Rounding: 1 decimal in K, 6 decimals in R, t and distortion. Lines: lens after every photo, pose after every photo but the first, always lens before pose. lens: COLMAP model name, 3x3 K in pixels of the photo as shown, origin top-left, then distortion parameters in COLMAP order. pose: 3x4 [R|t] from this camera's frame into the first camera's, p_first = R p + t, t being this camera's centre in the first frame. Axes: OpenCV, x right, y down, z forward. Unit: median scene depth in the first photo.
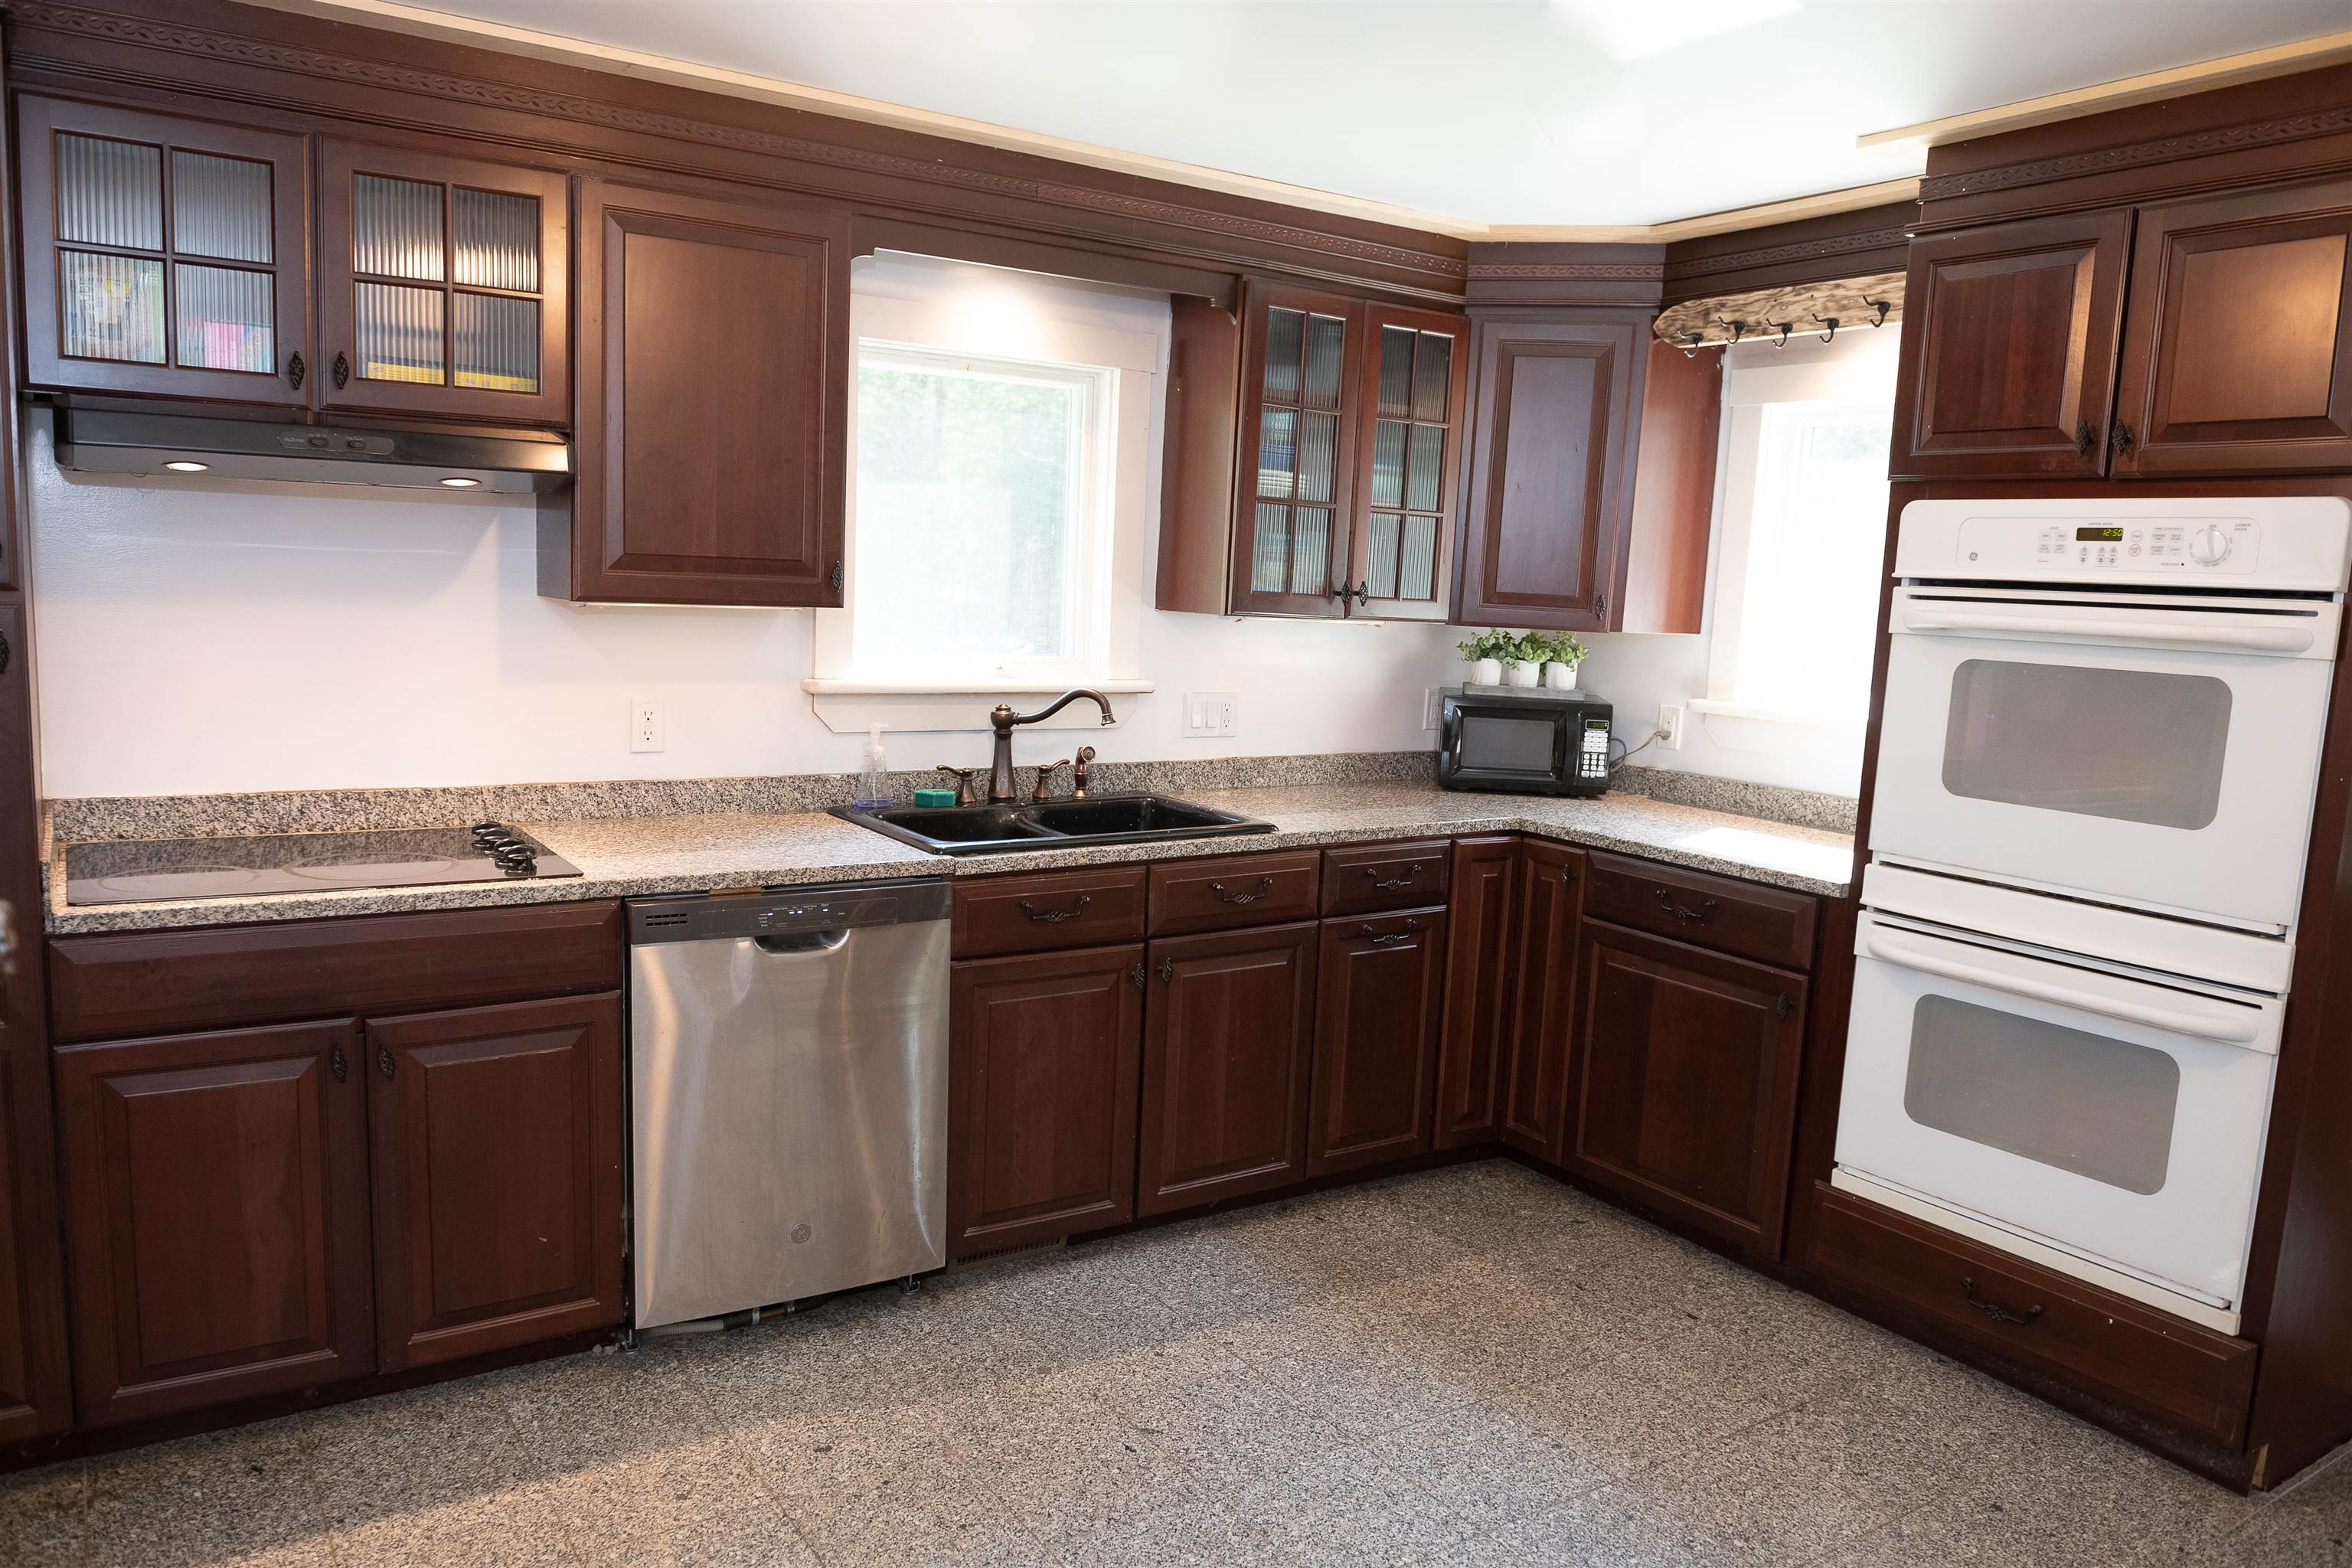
lens RADIAL K [[1624.8, 0, 1169.2], [0, 1624.8, 819.9], [0, 0, 1]] dist [-0.034011, -0.004096]
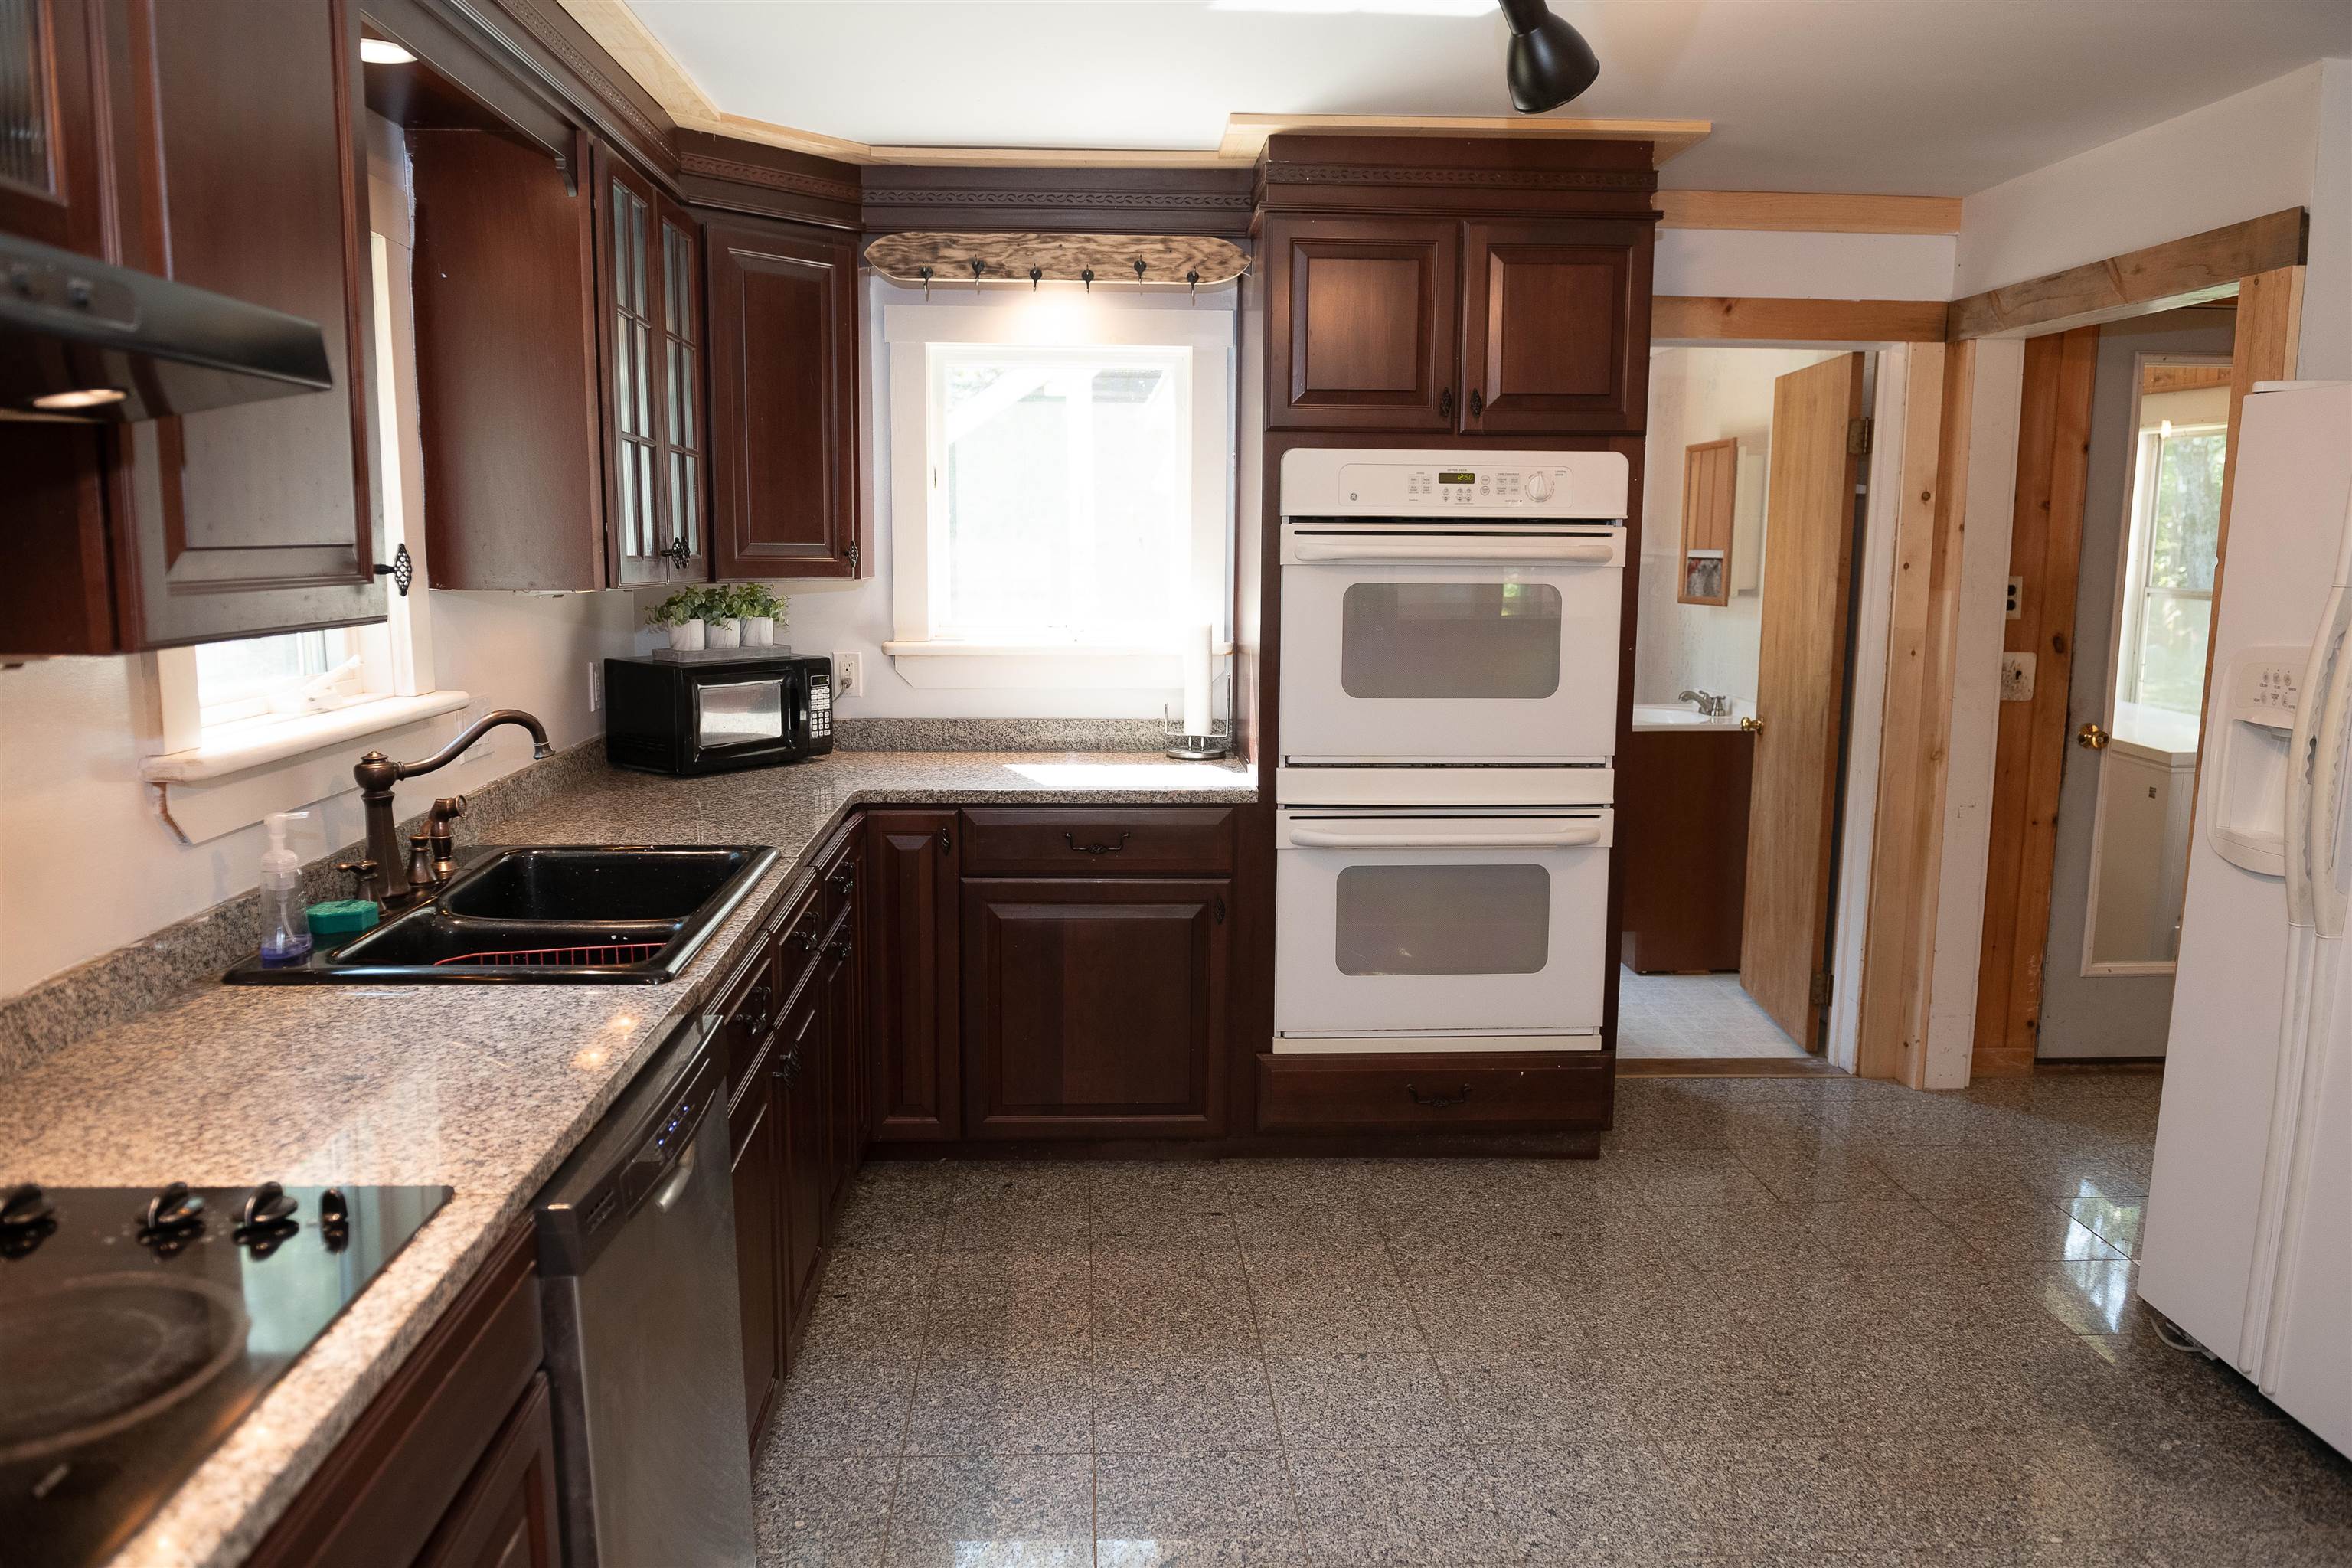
lens RADIAL K [[1595.5, 0, 1176.0], [0, 1595.5, 784.0], [0, 0, 1]] dist [-0.021994, -0.004654]
pose [[0.503028, -0.169055, 0.847575, -0.545569], [0.143342, 0.983420, 0.111078, -0.094953], [-0.852300, 0.065618, 0.518920, 0.466546]]
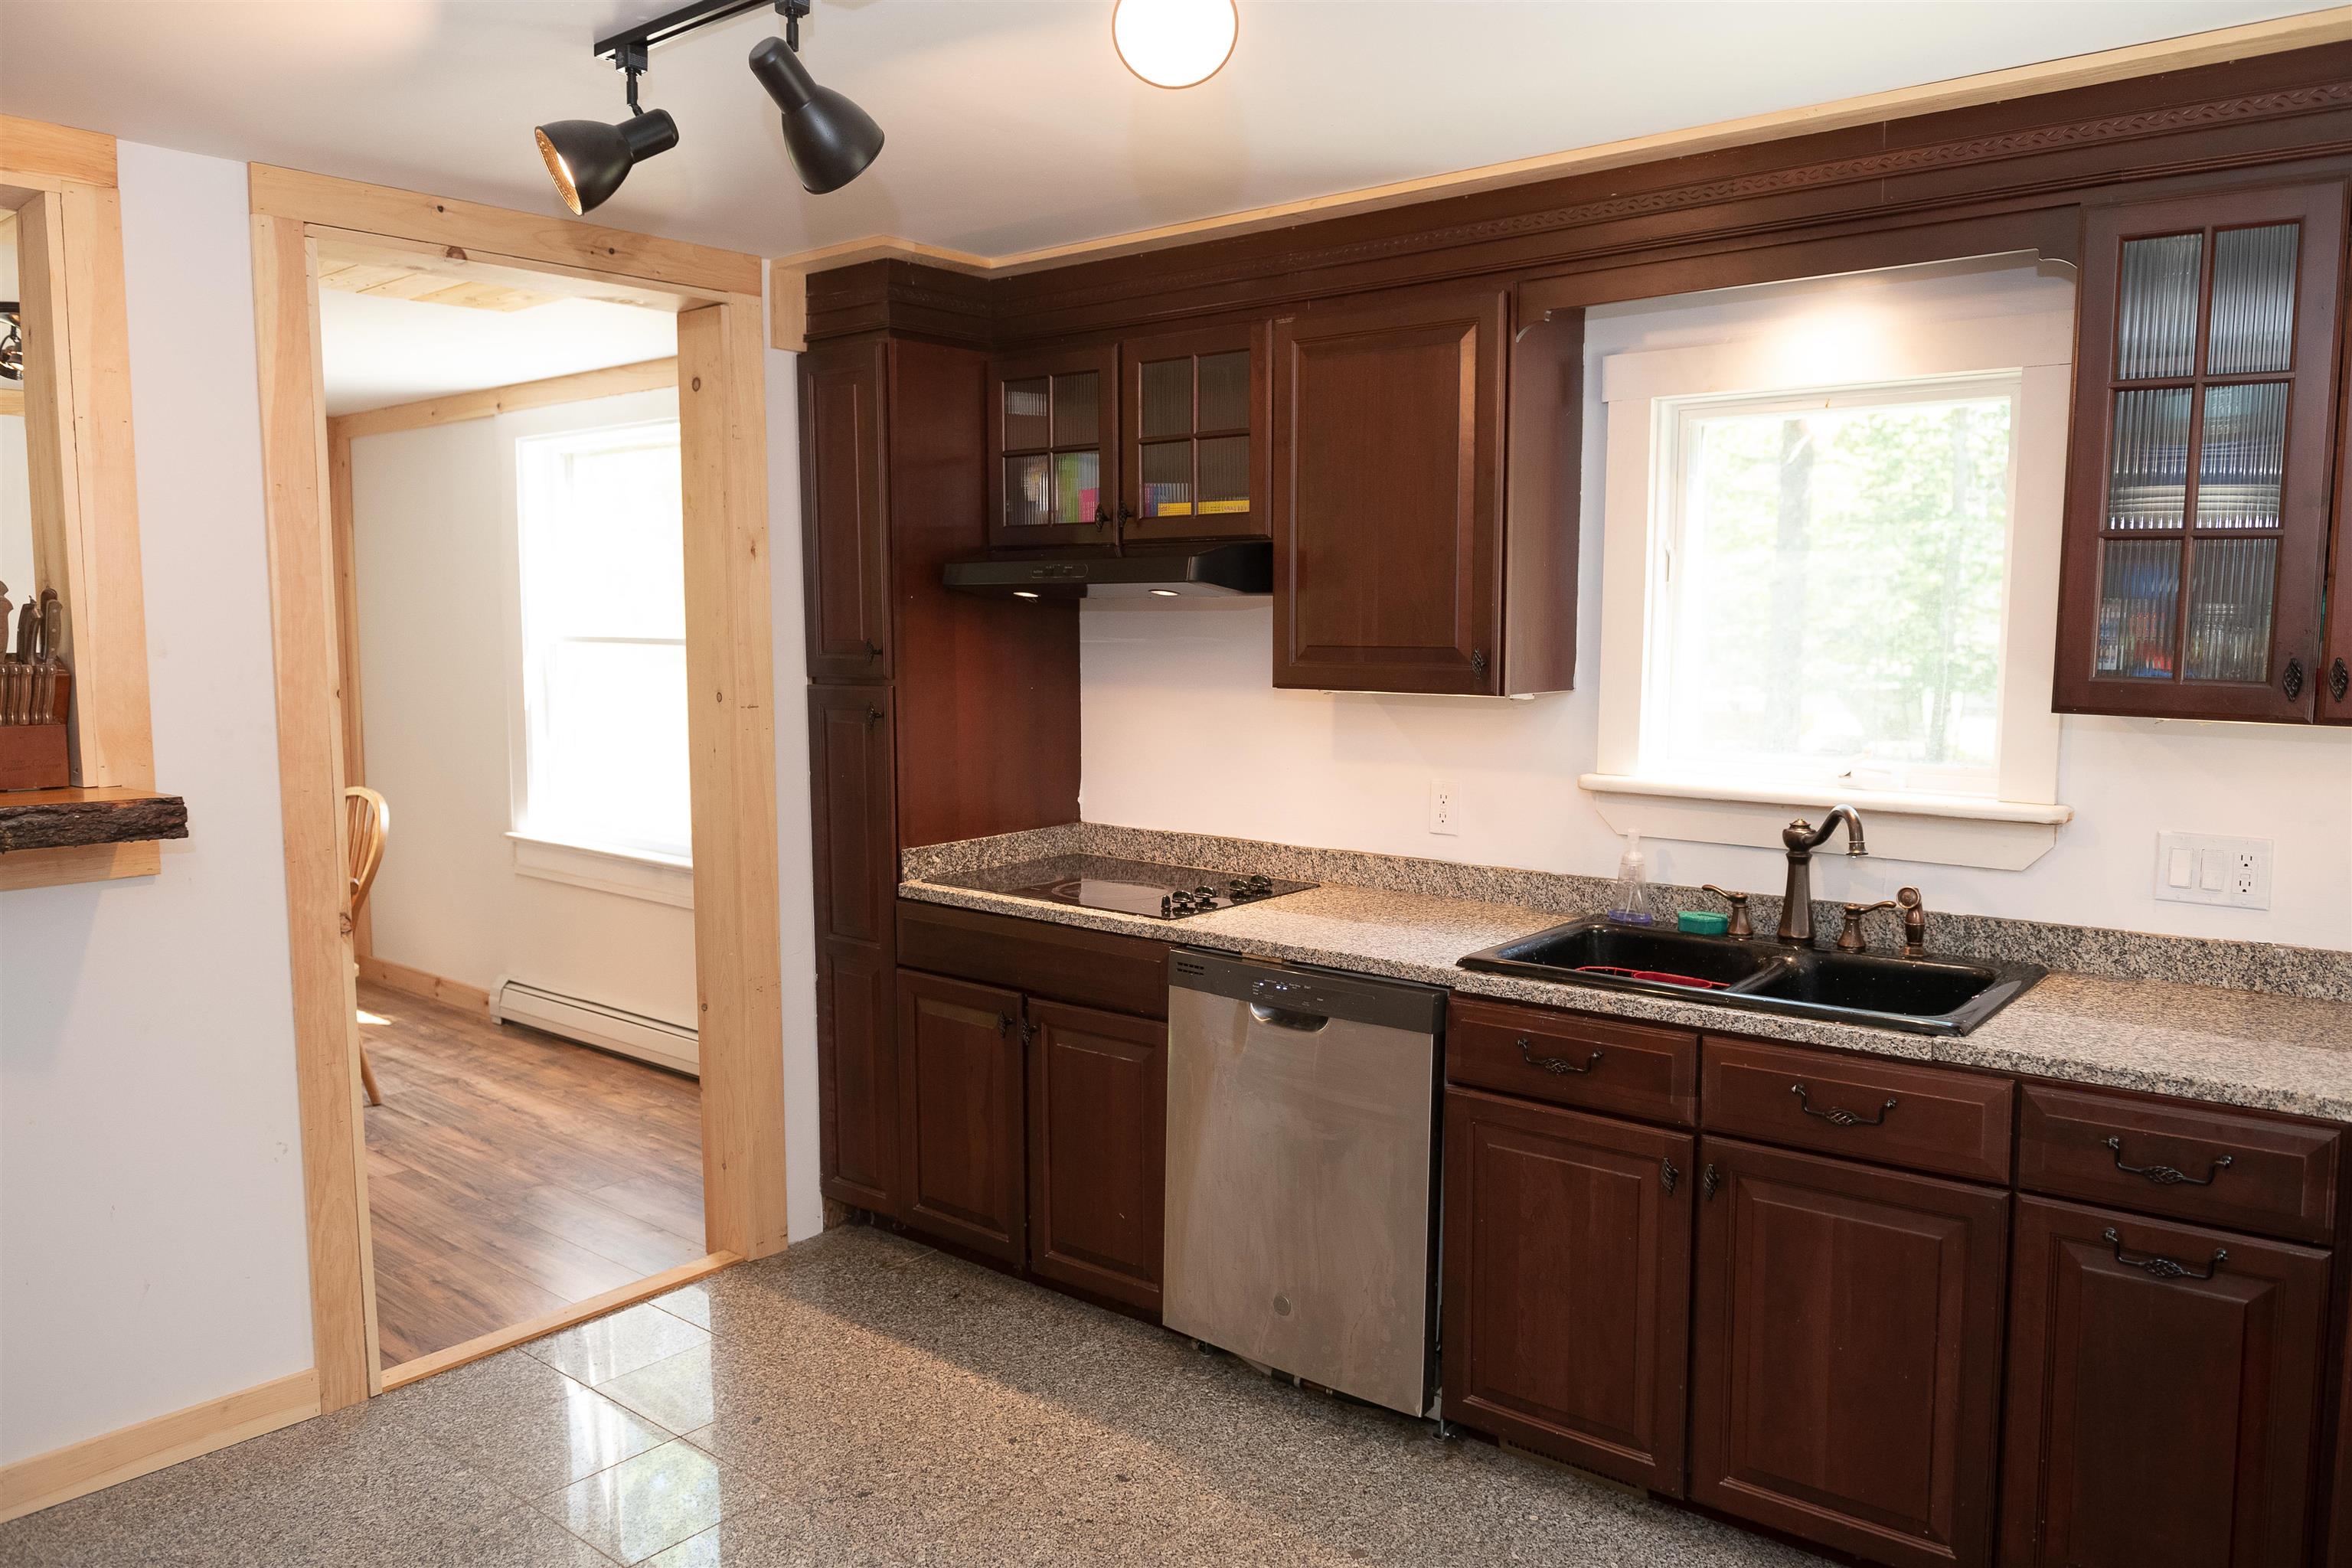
lens RADIAL K [[1672.9, 0, 1184.1], [0, 1672.9, 790.3], [0, 0, 1]] dist [-0.021855, -0.007594]
pose [[0.292739, 0.056784, -0.954505, 0.672970], [-0.130533, 0.991263, 0.018937, -0.070679], [0.947241, 0.119050, 0.297594, 0.538237]]
